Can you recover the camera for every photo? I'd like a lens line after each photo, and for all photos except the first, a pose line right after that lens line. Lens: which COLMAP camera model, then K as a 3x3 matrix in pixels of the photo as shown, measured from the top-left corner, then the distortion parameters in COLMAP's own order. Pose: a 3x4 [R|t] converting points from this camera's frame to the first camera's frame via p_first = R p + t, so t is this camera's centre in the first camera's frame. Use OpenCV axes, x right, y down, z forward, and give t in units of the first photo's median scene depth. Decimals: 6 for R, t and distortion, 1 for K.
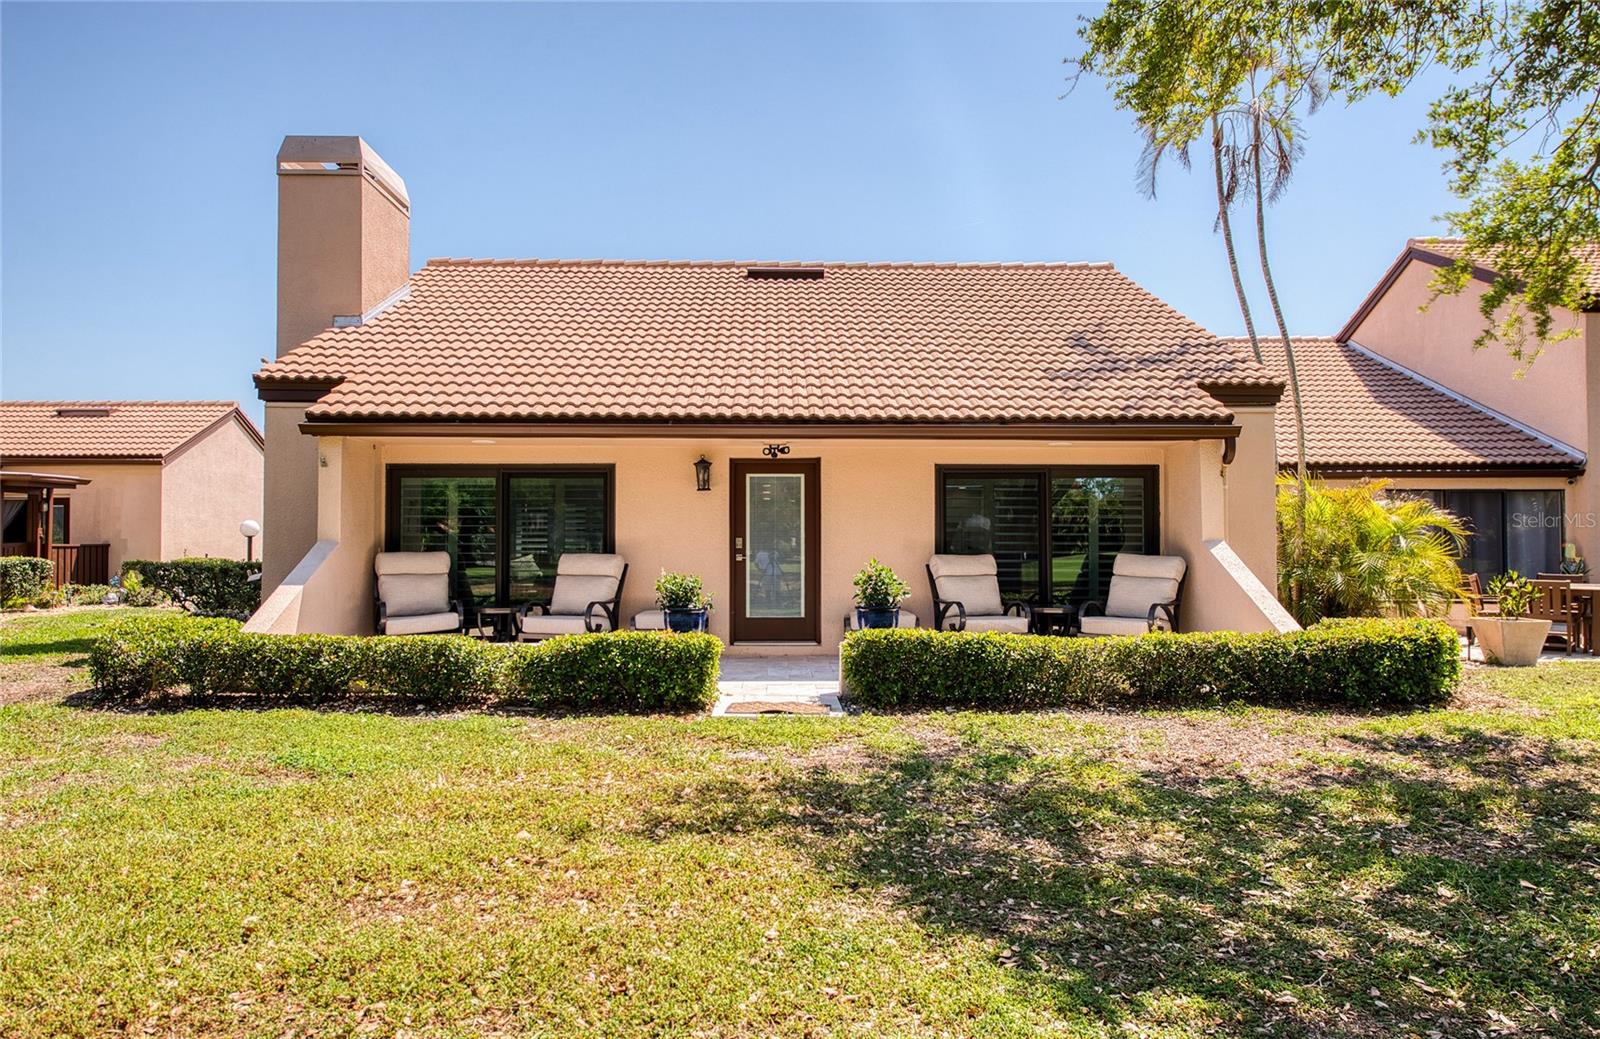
lens RADIAL K [[1052.9, 0, 801.6], [0, 1052.9, 554.5], [0, 0, 1]] dist [-0.004256, -0.001990]
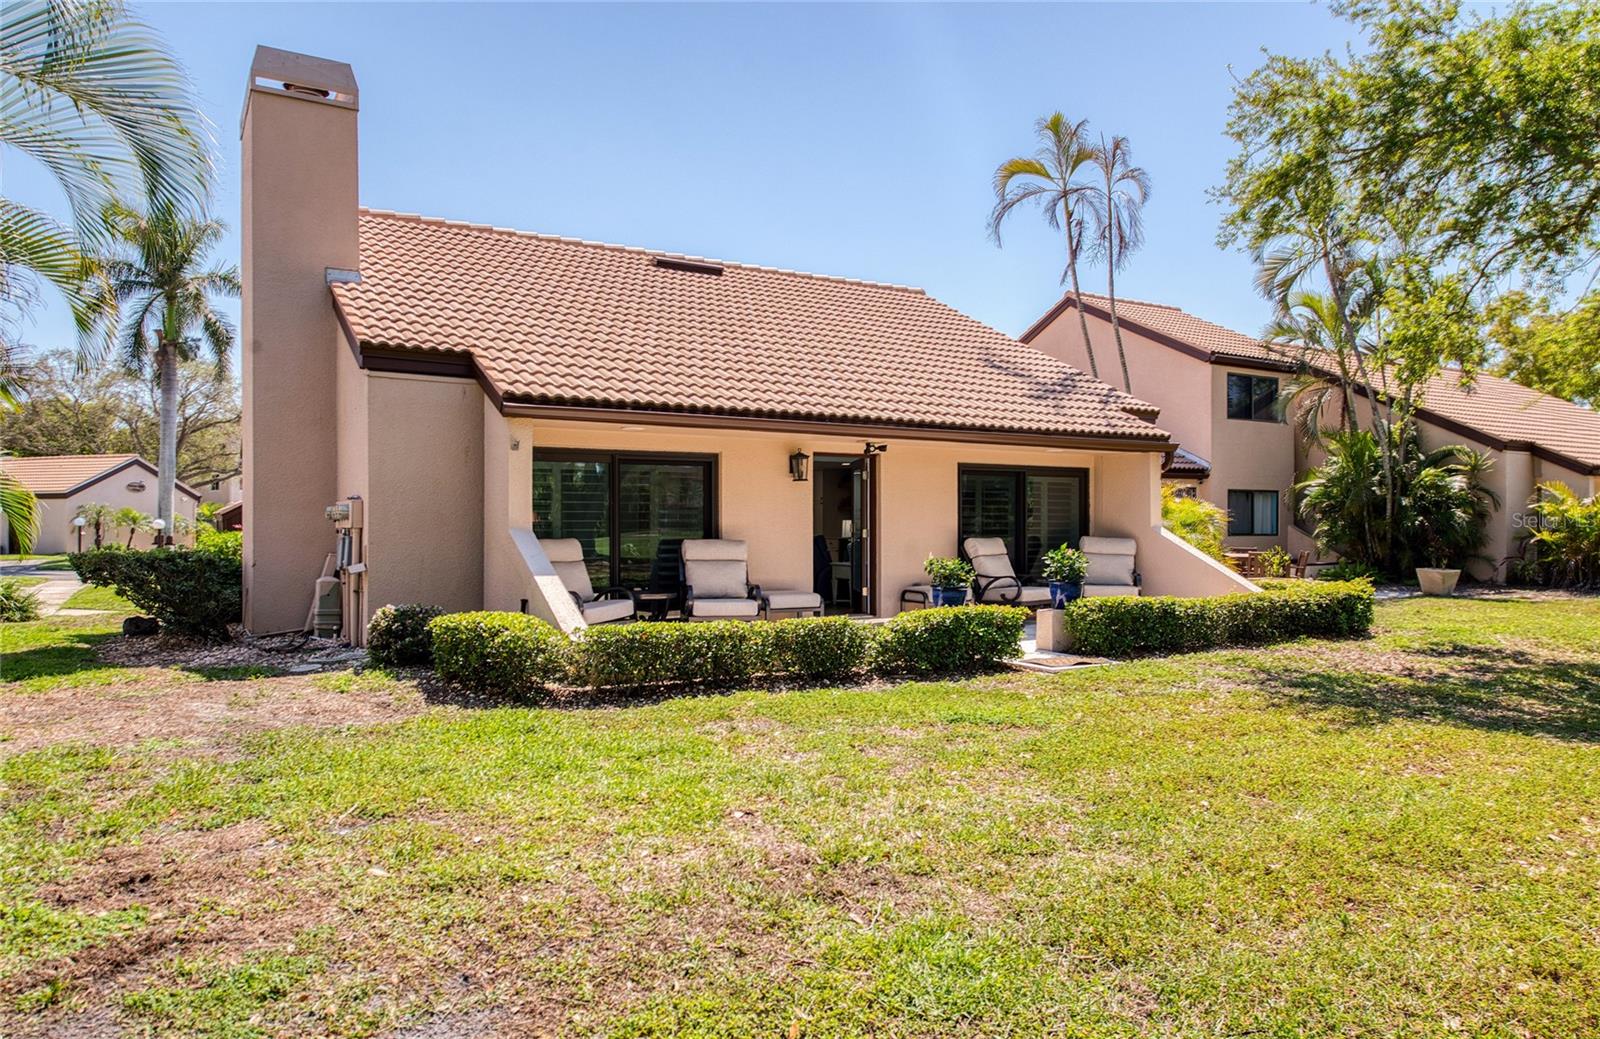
lens RADIAL K [[1146.6, 0, 800.0], [0, 1146.6, 519.5], [0, 0, 1]] dist [0.001364, 0.001167]
pose [[0.840411, 0.000674, 0.541949, -0.726930], [0.007942, 0.999877, -0.013560, -0.005008], [-0.541891, 0.015701, 0.840302, 0.002802]]
